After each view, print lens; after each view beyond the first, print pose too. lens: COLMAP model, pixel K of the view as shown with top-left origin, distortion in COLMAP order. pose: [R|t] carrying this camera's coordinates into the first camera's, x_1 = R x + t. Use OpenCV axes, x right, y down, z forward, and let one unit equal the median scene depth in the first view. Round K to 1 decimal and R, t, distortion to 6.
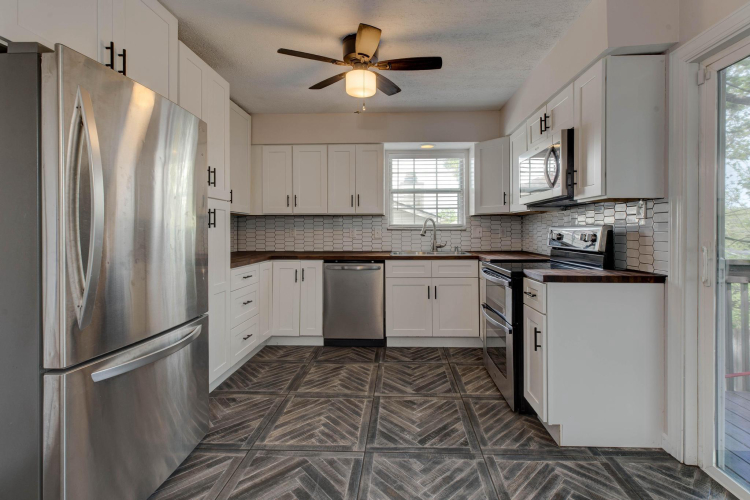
lens RADIAL K [[335.5, 0, 389.7], [0, 335.5, 230.0], [0, 0, 1]] dist [0.007136, -0.003689]
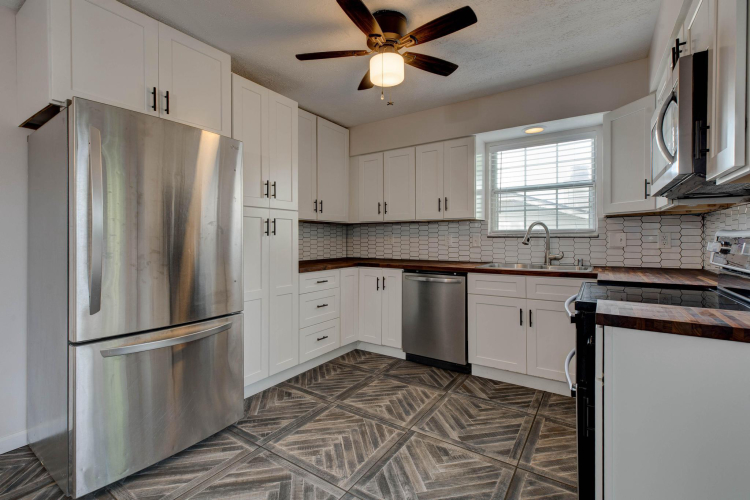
lens RADIAL K [[335.5, 0, 377.5], [0, 335.5, 240.1], [0, 0, 1]] dist [0.007136, -0.003689]
pose [[0.853431, 0.001795, -0.521203, 0.274601], [0.002484, 0.999969, 0.007511, 0.000567], [0.521200, -0.007705, 0.853400, 0.185279]]
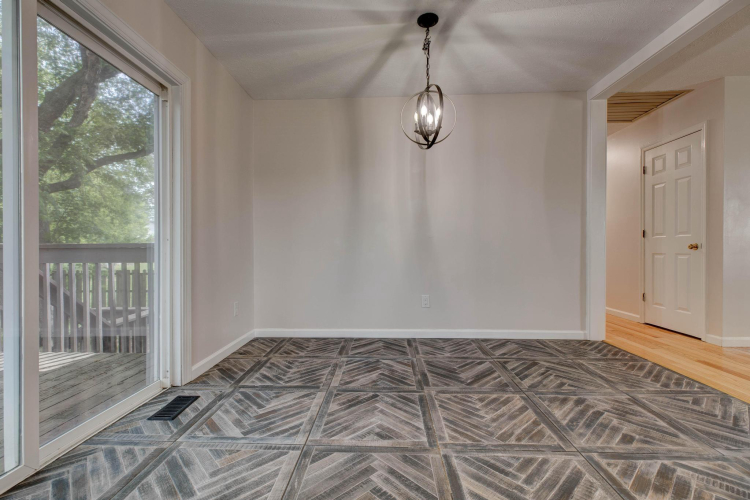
lens RADIAL K [[335.5, 0, 373.2], [0, 335.5, 249.7], [0, 0, 1]] dist [0.007136, -0.003689]
pose [[-0.999956, 0.003653, 0.008638, 0.059771], [0.003683, 0.999987, 0.003382, 0.092496], [-0.008625, 0.003414, -0.999957, 1.354380]]
